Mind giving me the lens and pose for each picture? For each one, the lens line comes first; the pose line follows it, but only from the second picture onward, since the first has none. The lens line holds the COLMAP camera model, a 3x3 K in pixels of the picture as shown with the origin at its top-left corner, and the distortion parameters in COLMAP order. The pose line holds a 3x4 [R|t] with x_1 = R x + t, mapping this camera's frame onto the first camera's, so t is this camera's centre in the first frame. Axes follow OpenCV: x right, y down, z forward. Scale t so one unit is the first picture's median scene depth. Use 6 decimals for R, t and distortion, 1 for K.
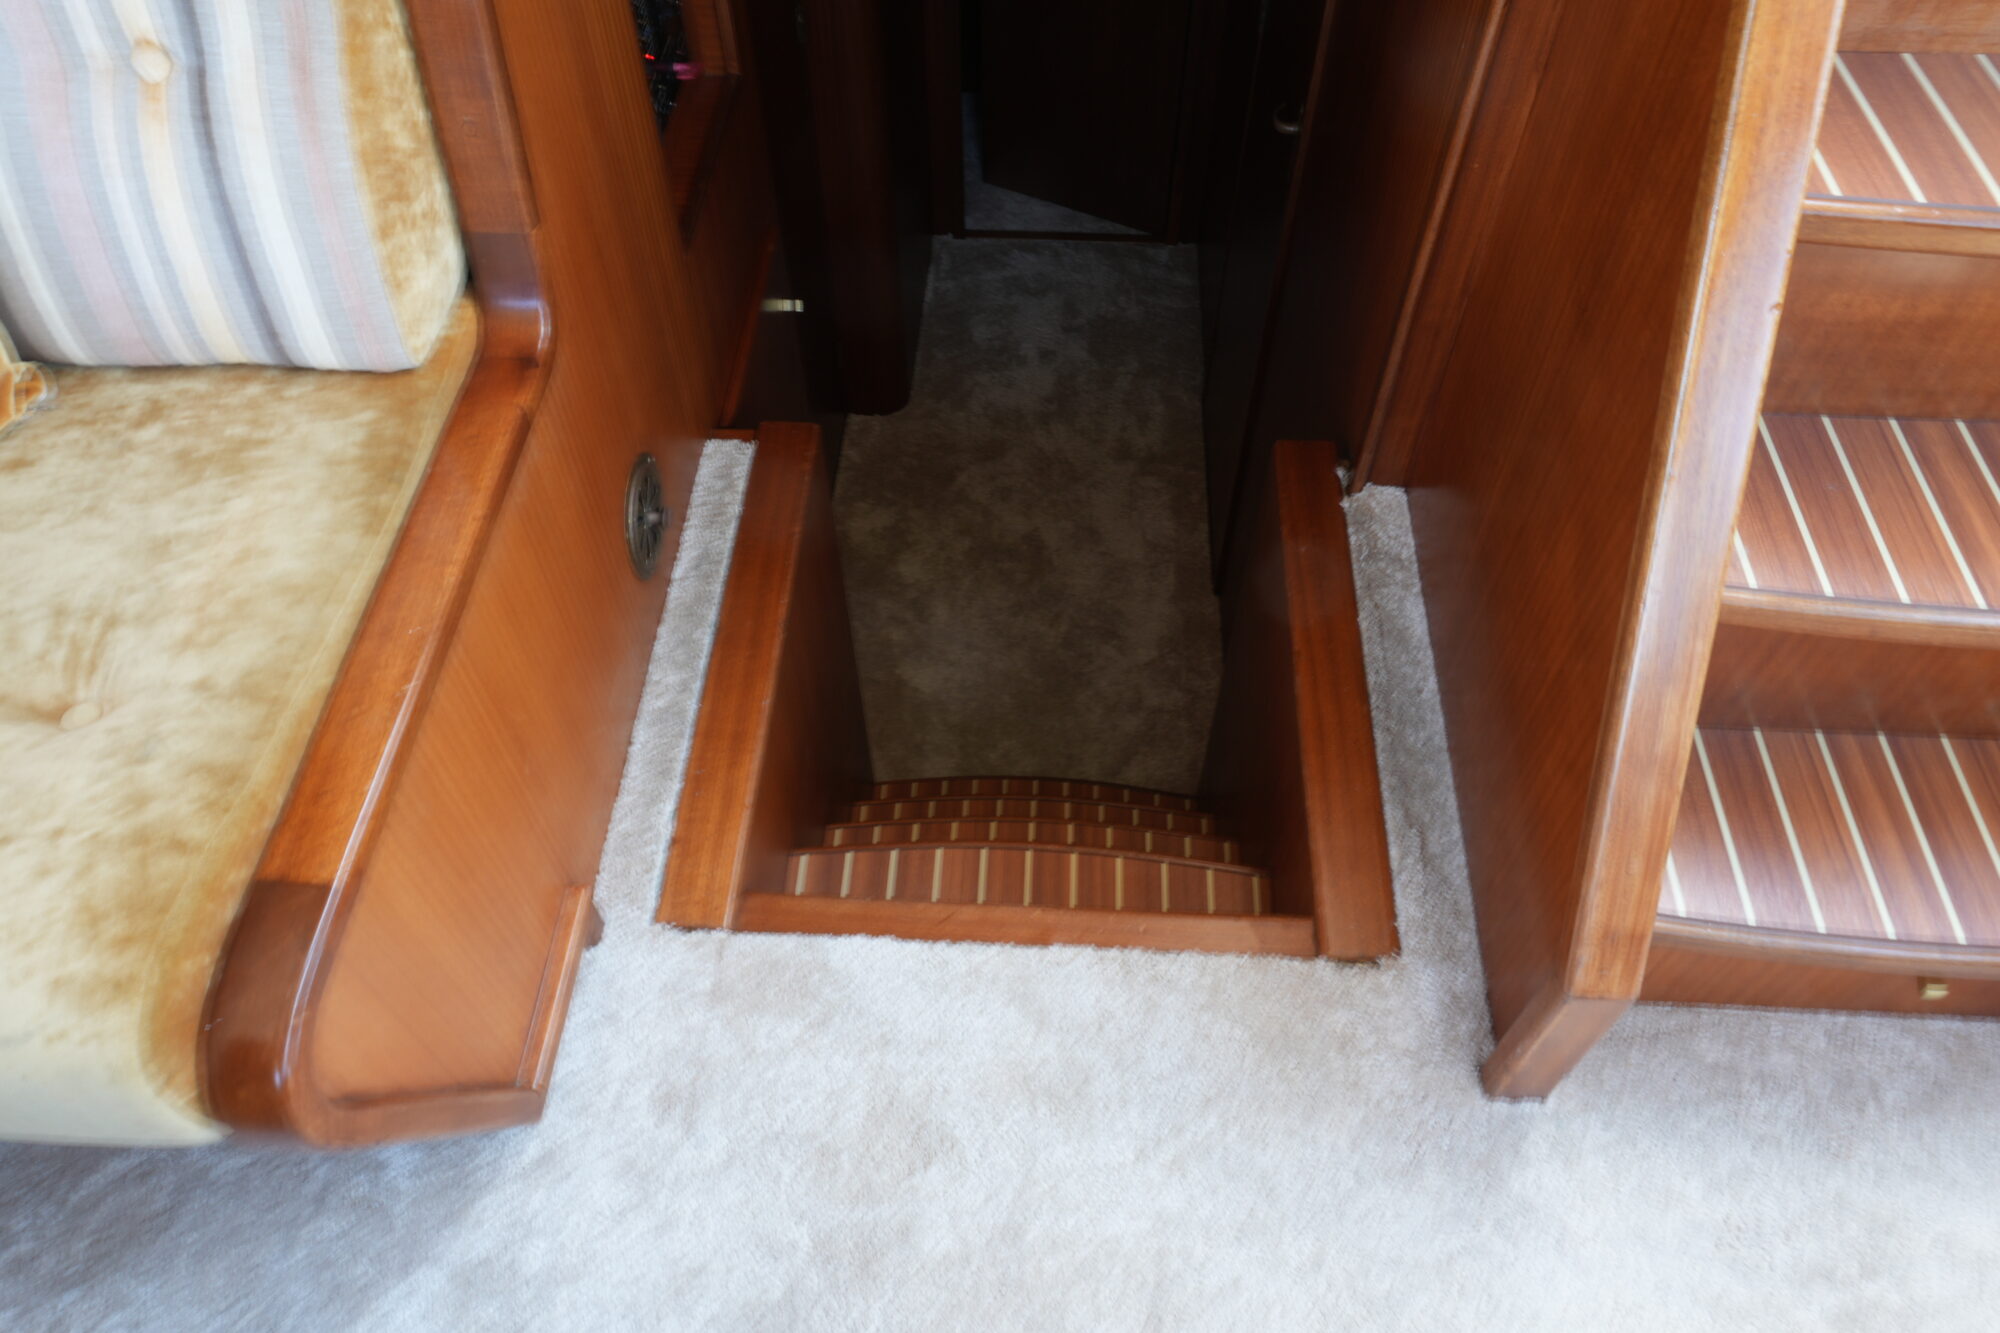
lens RADIAL K [[1349.8, 0, 1003.5], [0, 1349.8, 669.9], [0, 0, 1]] dist [-0.042620, 0.032046]
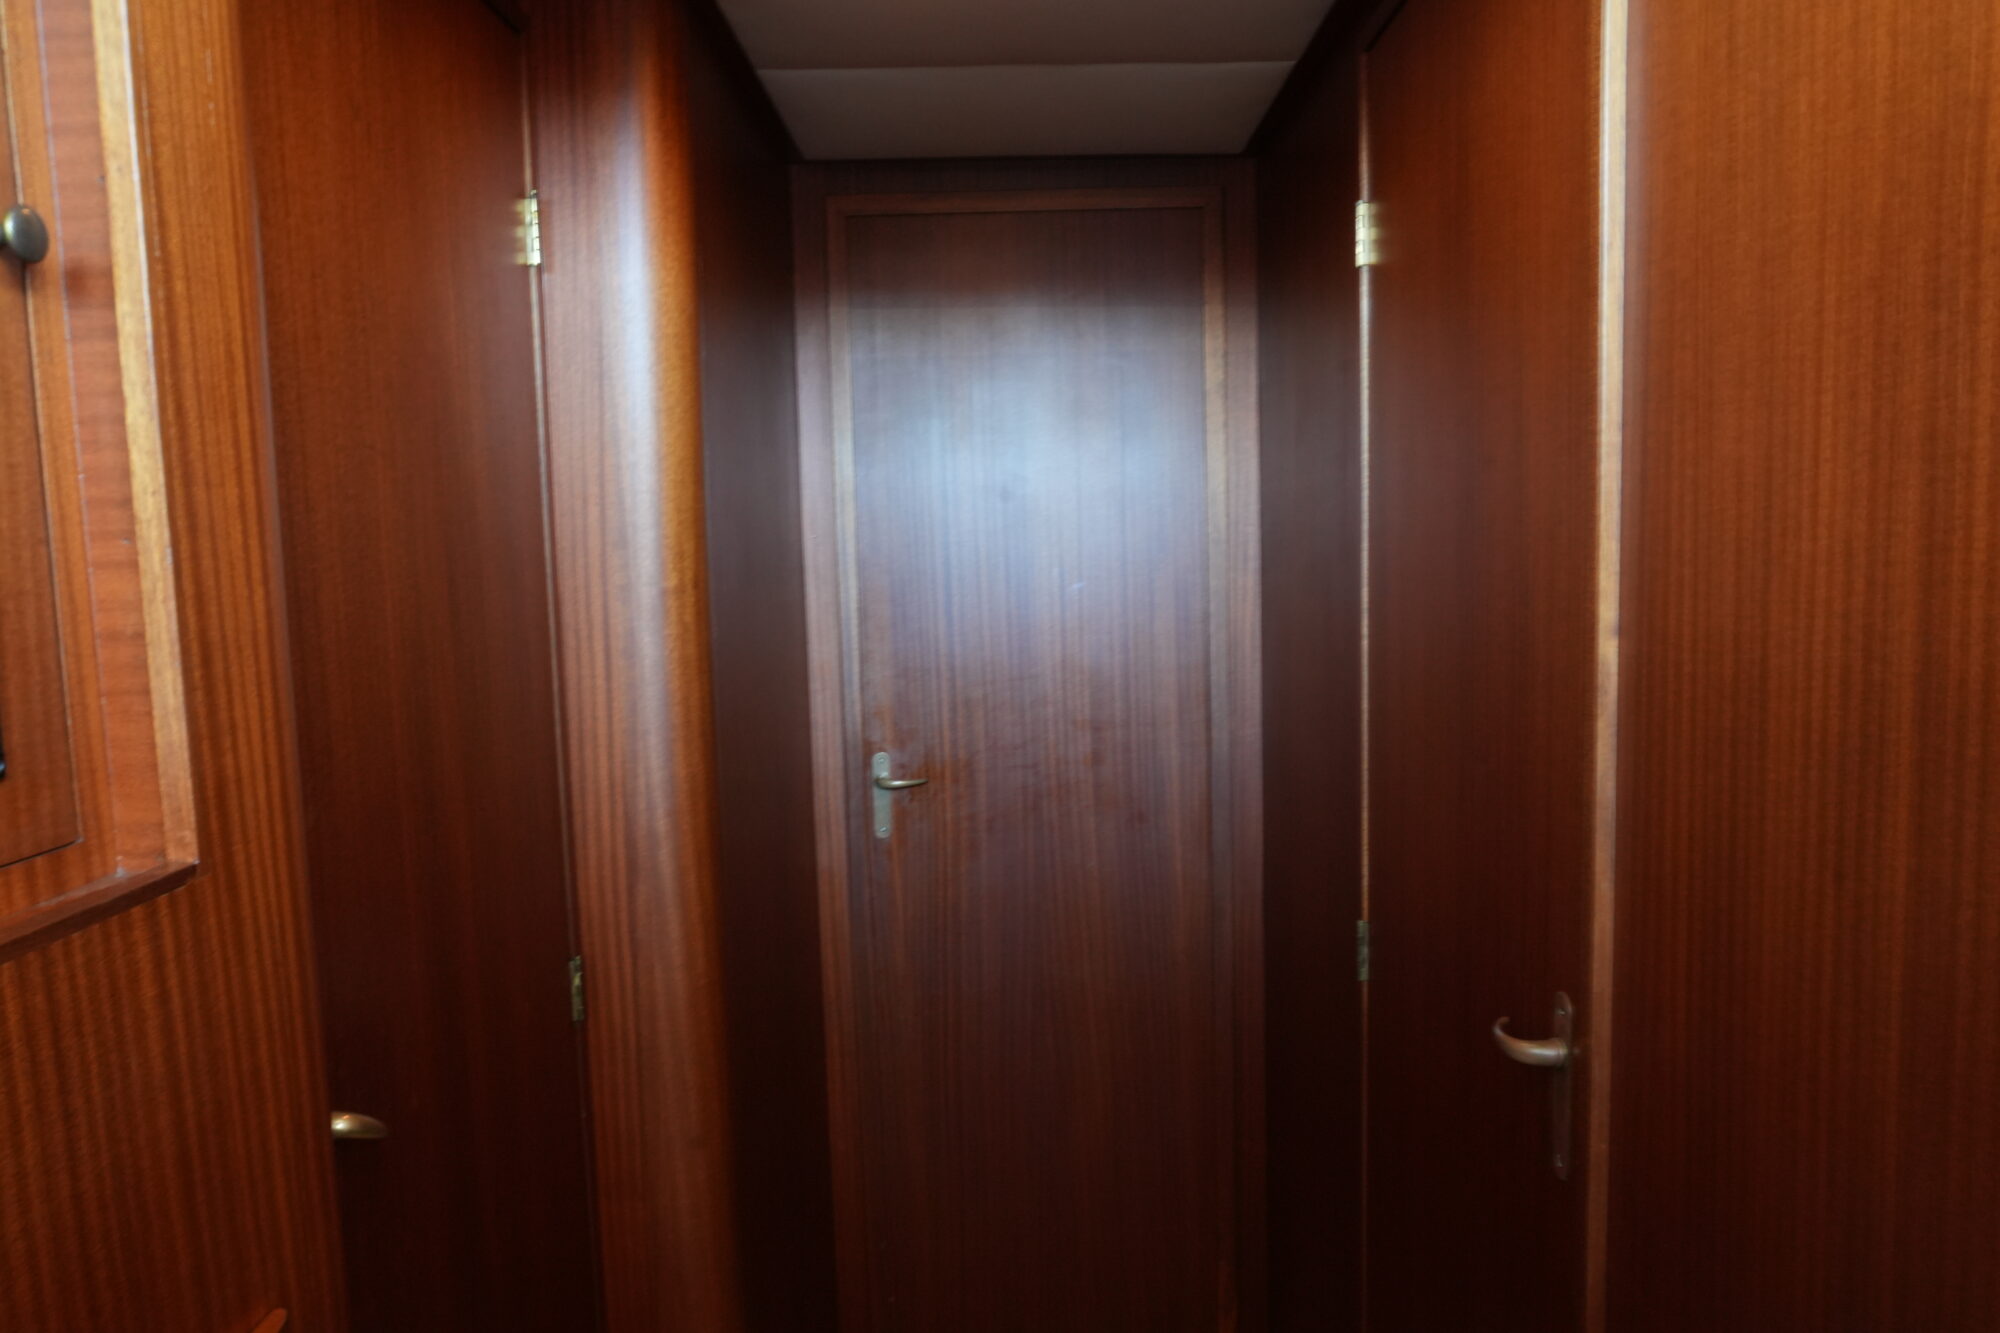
lens RADIAL K [[1383.7, 0, 1010.5], [0, 1383.7, 676.1], [0, 0, 1]] dist [0.007066, 0.001502]
pose [[0.998356, -0.038555, 0.042405, 0.019999], [0.057312, 0.673299, -0.737146, -0.194270], [-0.000131, 0.738365, 0.674402, 0.758084]]
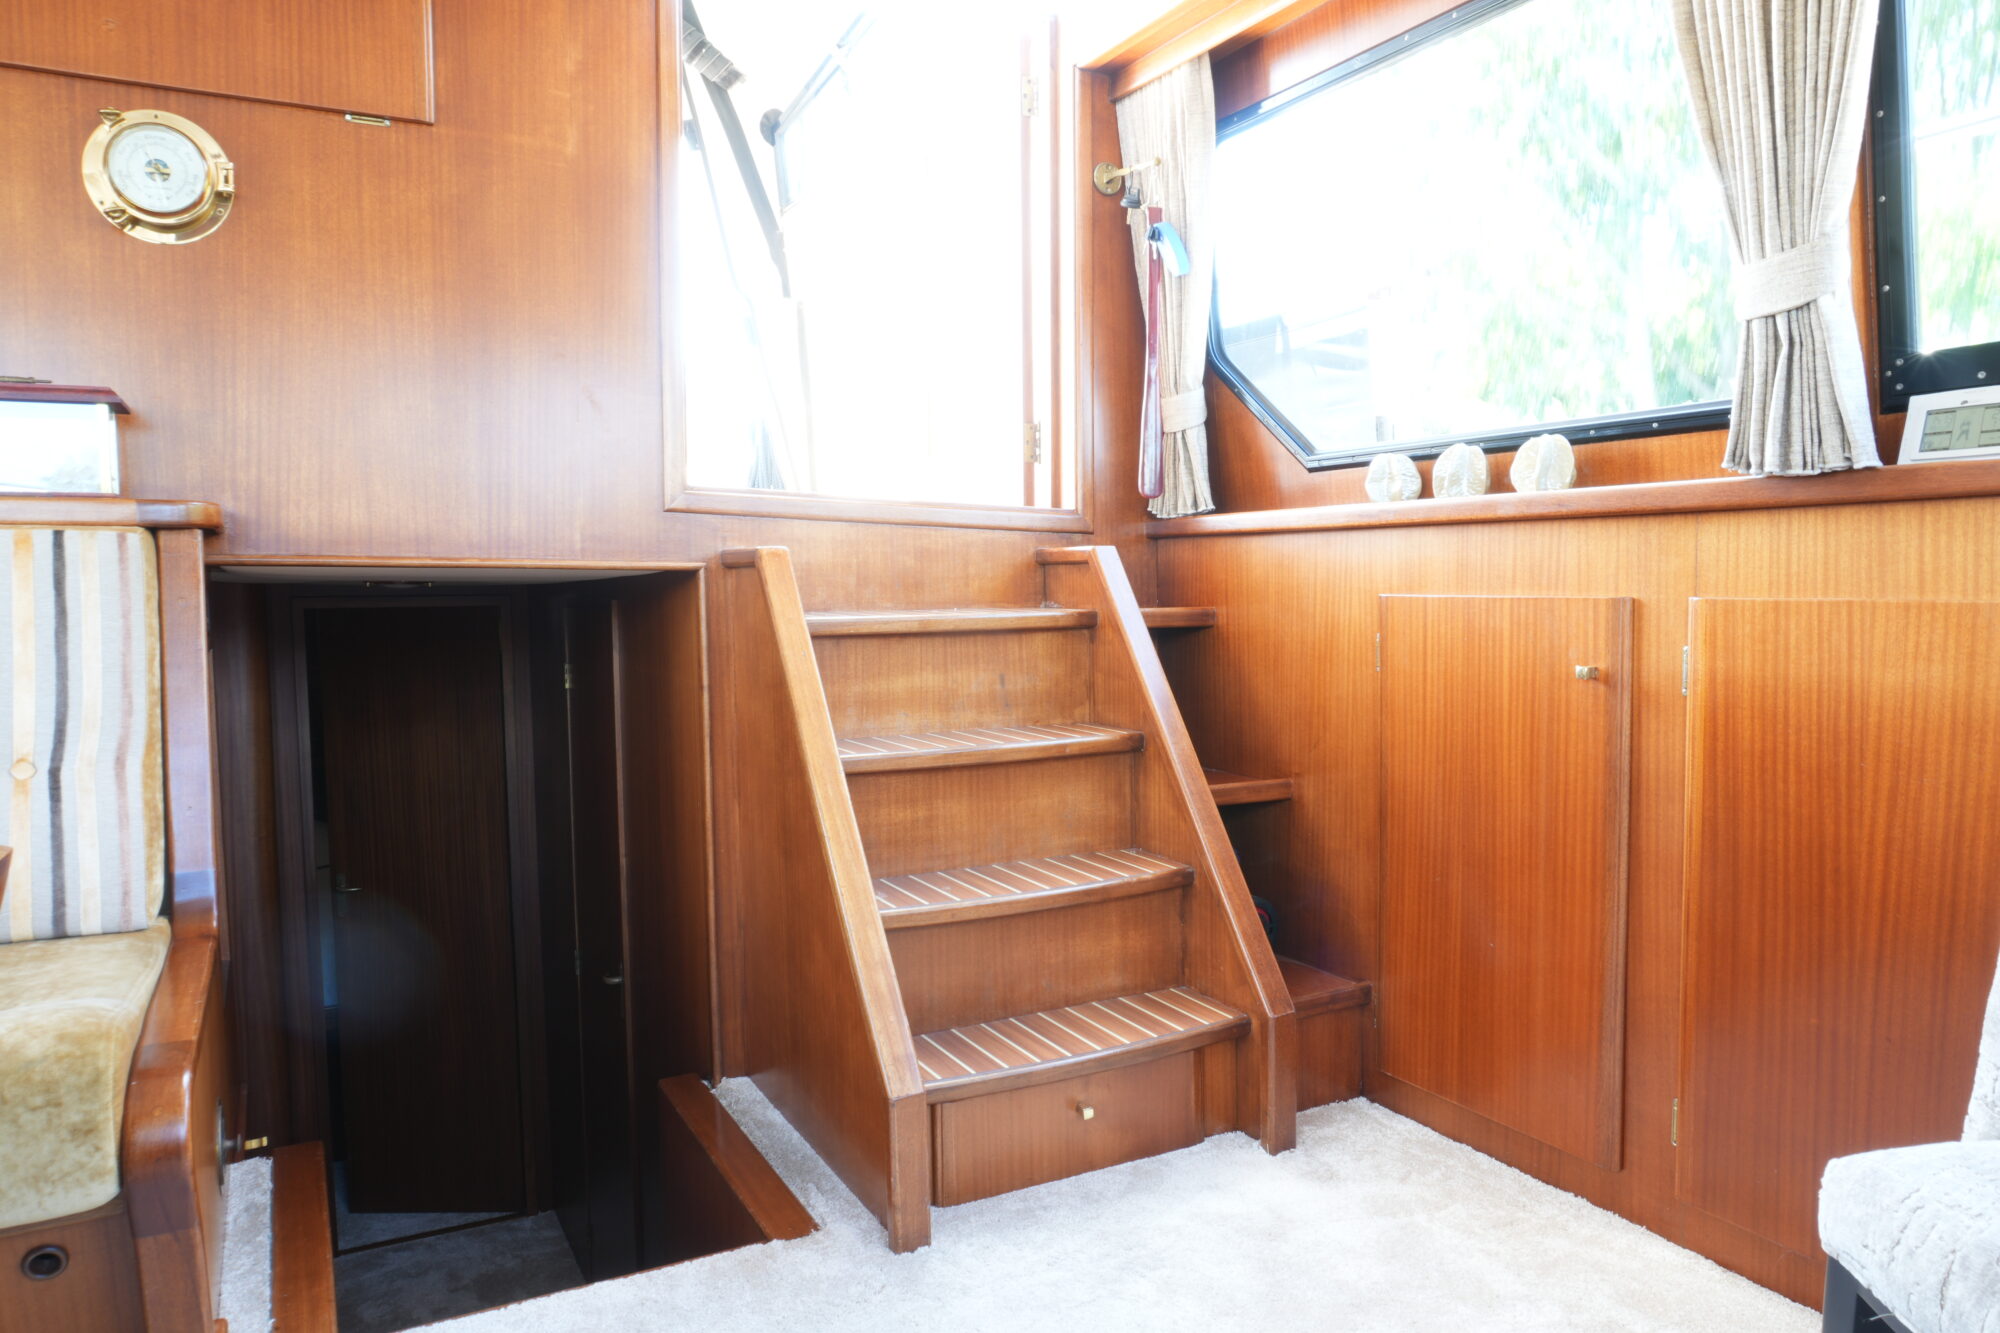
lens RADIAL K [[1349.8, 0, 987.3], [0, 1349.8, 666.9], [0, 0, 1]] dist [-0.042620, 0.032046]
pose [[0.862039, -0.047244, 0.504636, -0.224539], [0.417004, 0.632042, -0.653170, 0.698640], [-0.288093, 0.773493, 0.564545, -0.323453]]
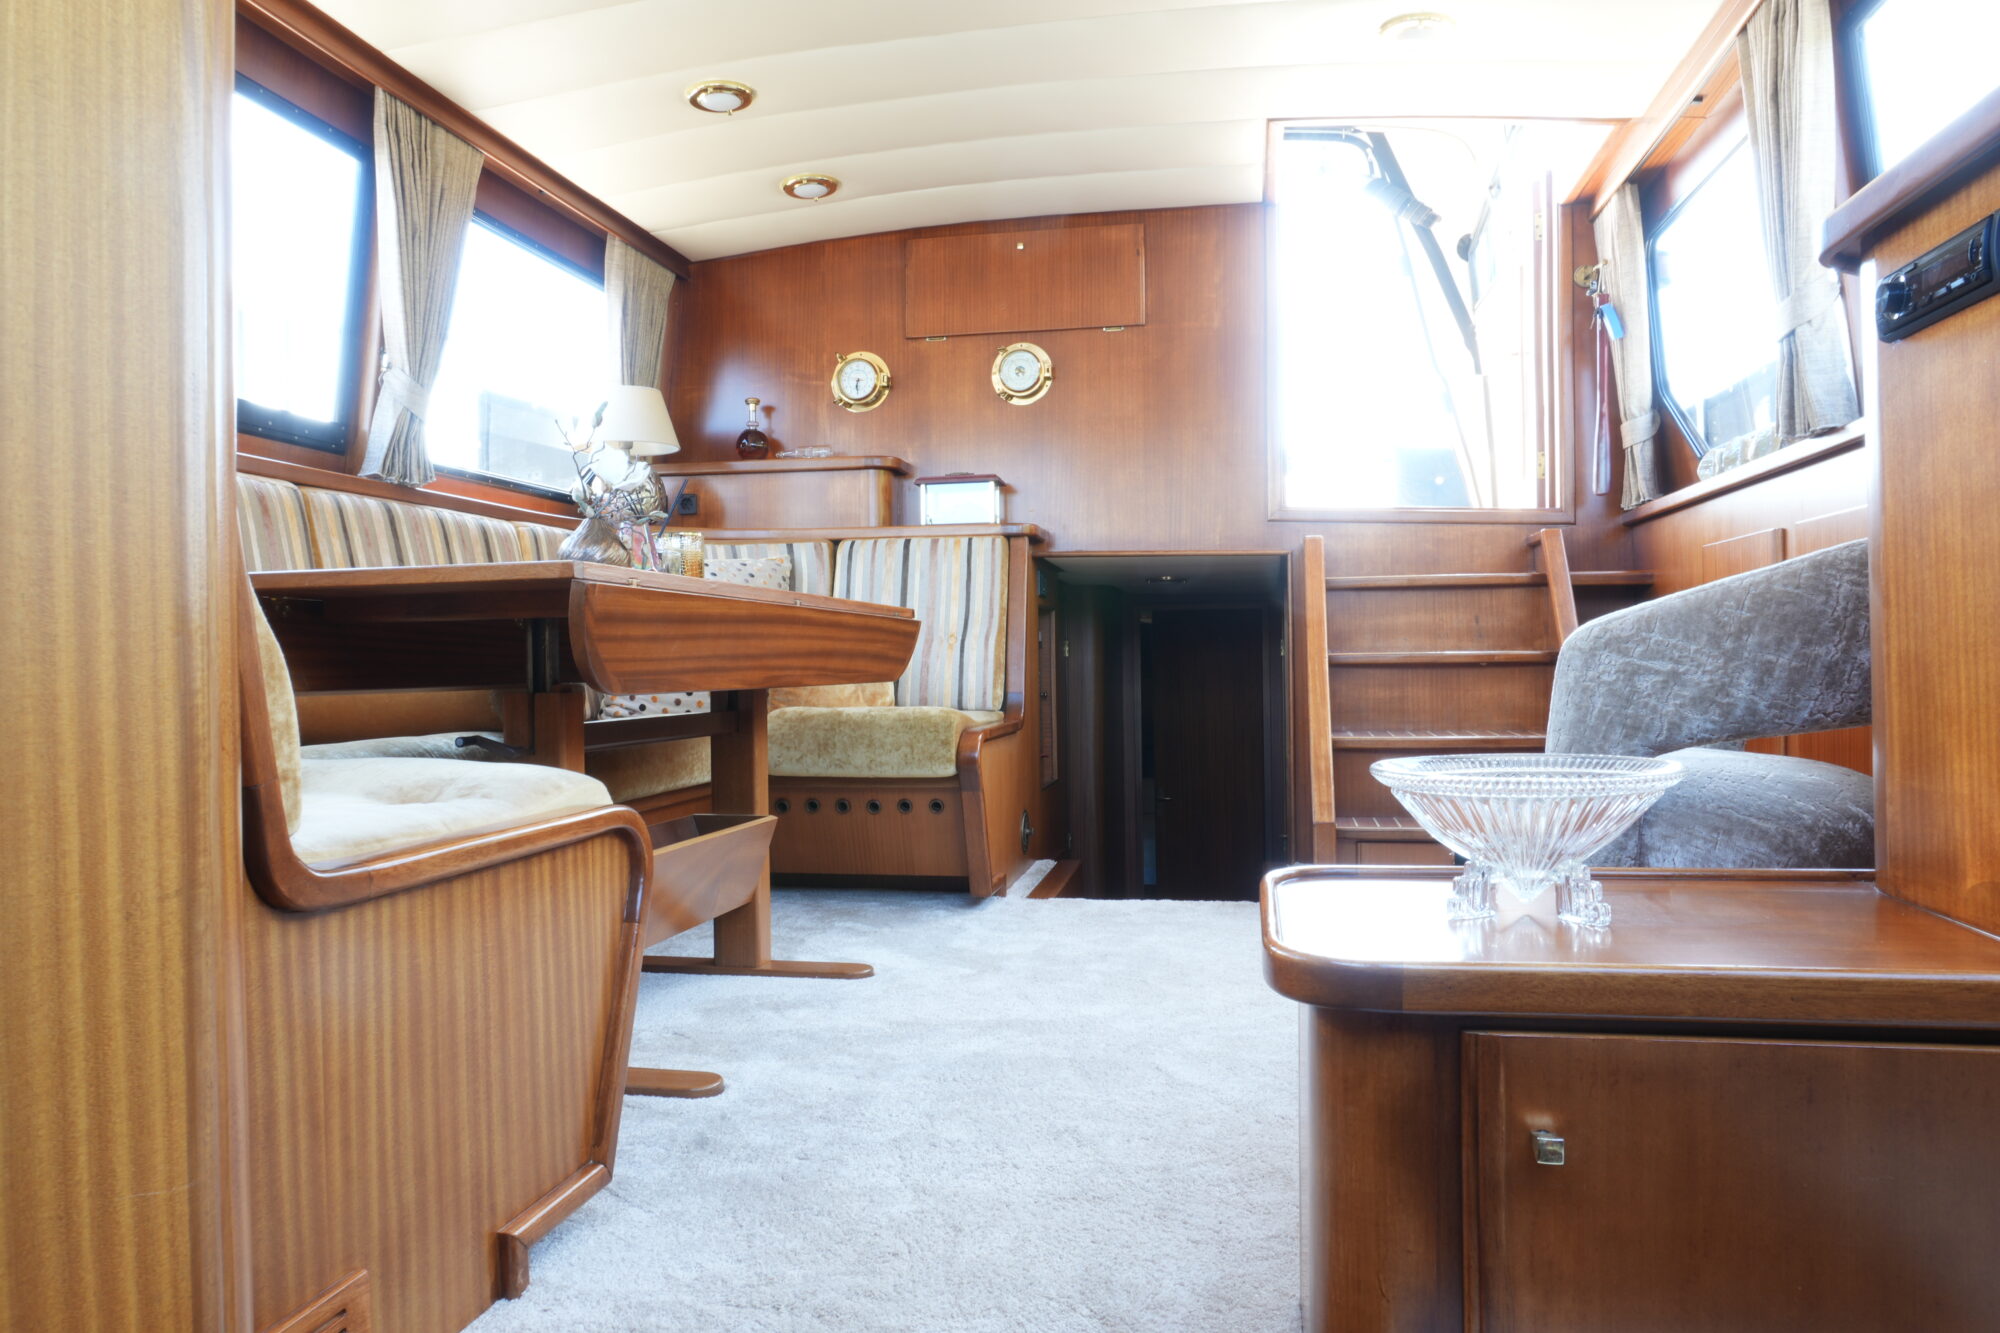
lens RADIAL K [[1349.8, 0, 1002.8], [0, 1349.8, 674.0], [0, 0, 1]] dist [-0.042620, 0.032046]
pose [[0.989811, -0.017101, -0.141356, 0.085981], [-0.103108, 0.598572, -0.794406, 1.739421], [0.098197, 0.800886, 0.590710, -0.849666]]
